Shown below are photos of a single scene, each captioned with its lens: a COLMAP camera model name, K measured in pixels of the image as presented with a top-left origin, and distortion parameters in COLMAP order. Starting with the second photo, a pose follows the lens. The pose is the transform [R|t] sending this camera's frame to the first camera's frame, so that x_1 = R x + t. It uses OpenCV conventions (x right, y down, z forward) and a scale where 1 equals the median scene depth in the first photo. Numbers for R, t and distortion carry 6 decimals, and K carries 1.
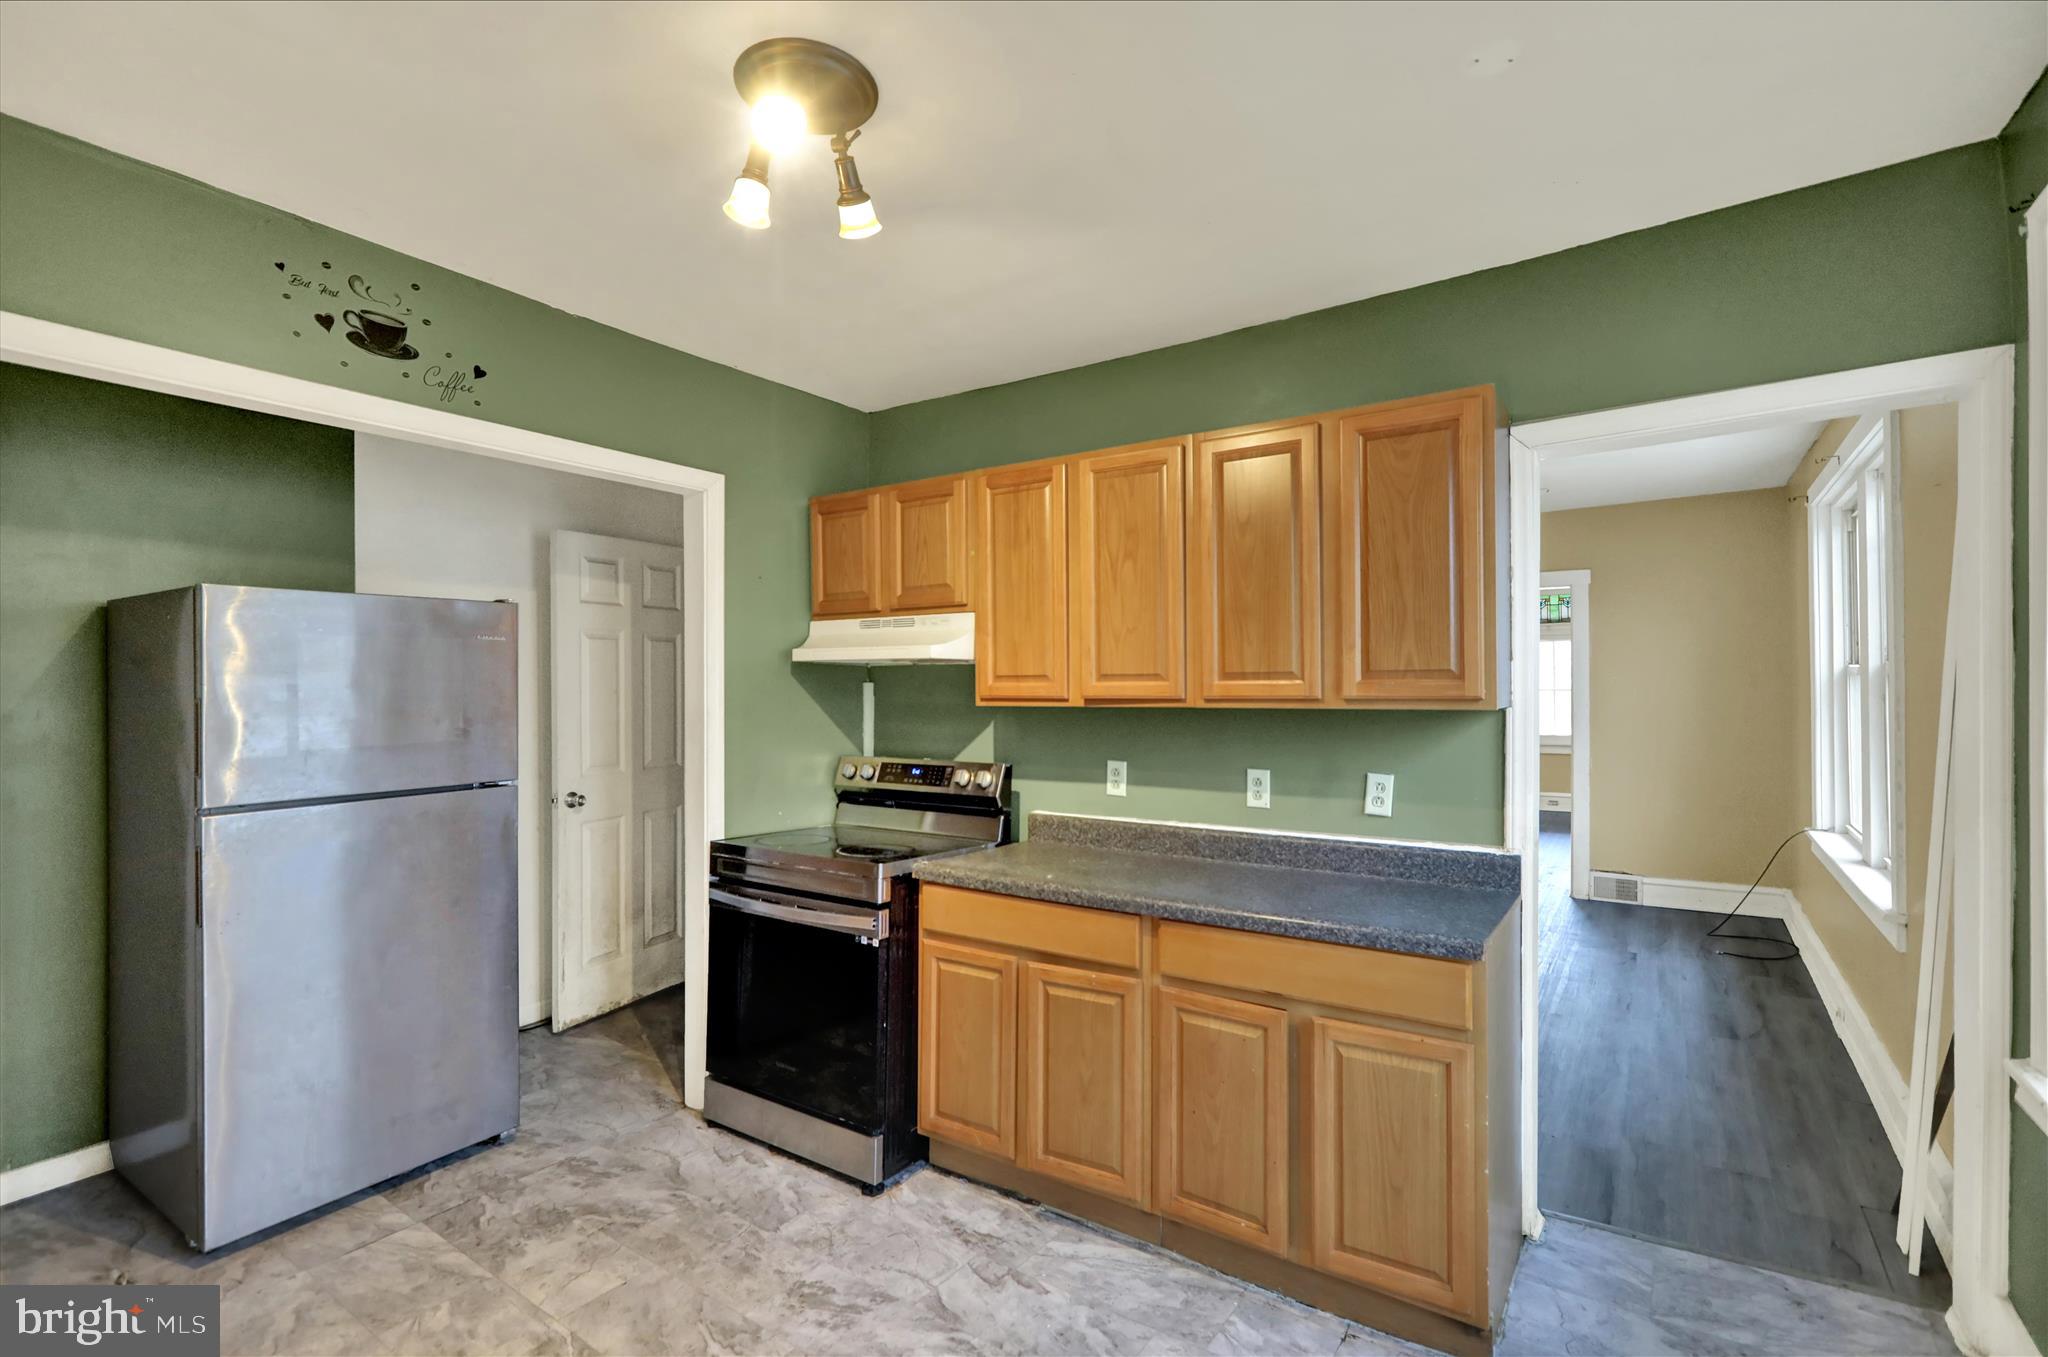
lens RADIAL K [[918.0, 0, 1023.9], [0, 918.0, 676.7], [0, 0, 1]] dist [0.013166, 0.000037]
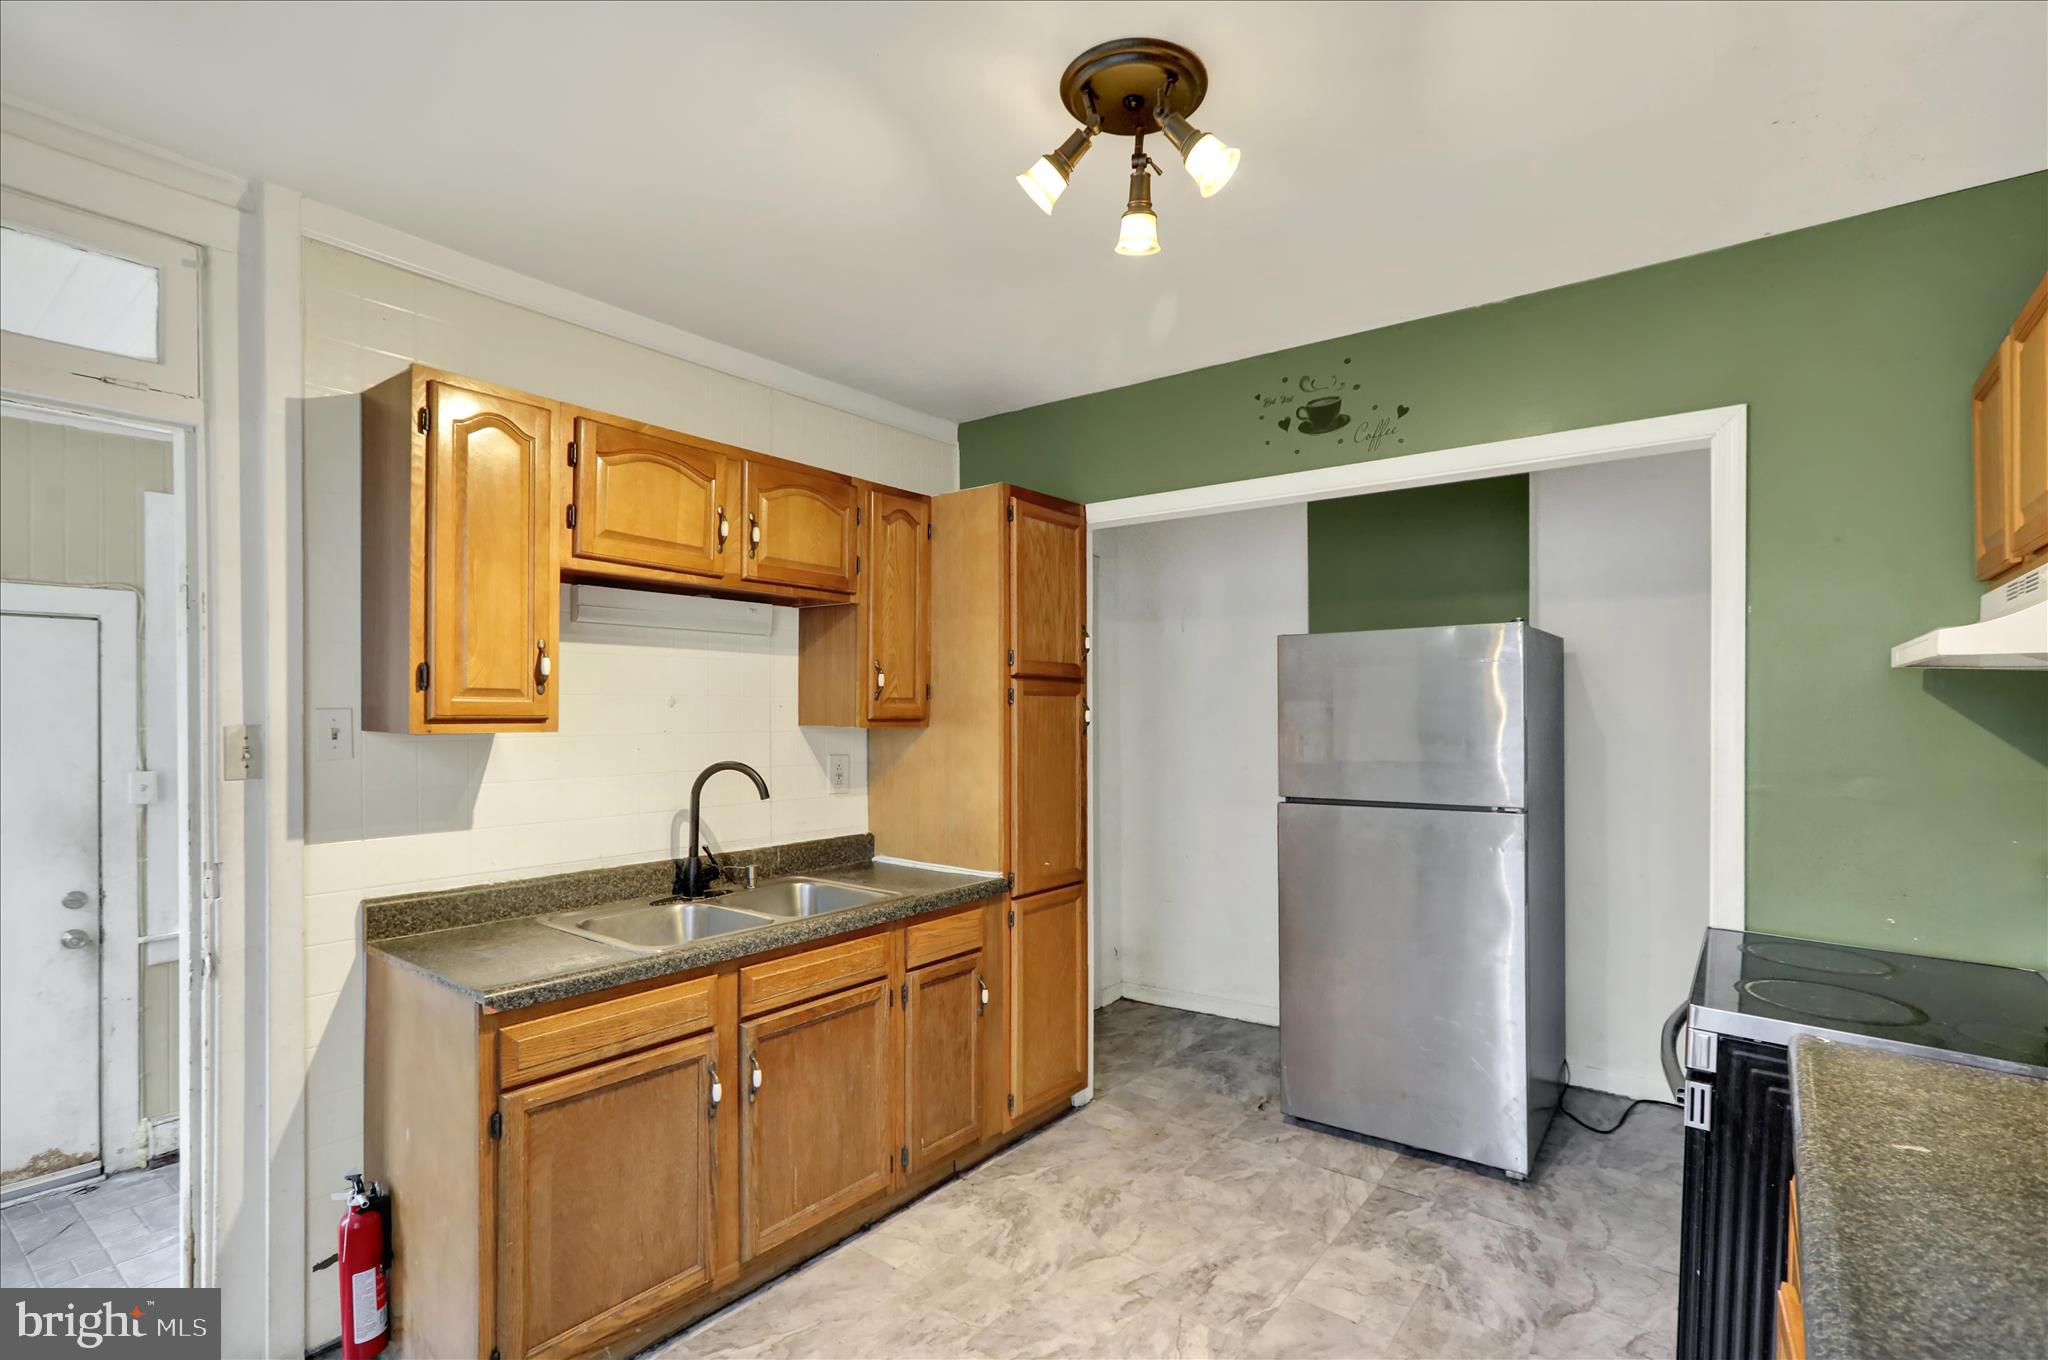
lens RADIAL K [[966.4, 0, 1073.8], [0, 966.4, 713.2], [0, 0, 1]] dist [0.004152, -0.000490]
pose [[-0.022550, 0.001018, -0.999745, 0.532849], [0.004839, 0.999988, 0.000910, 0.012974], [0.999734, -0.004817, -0.022555, 0.661729]]
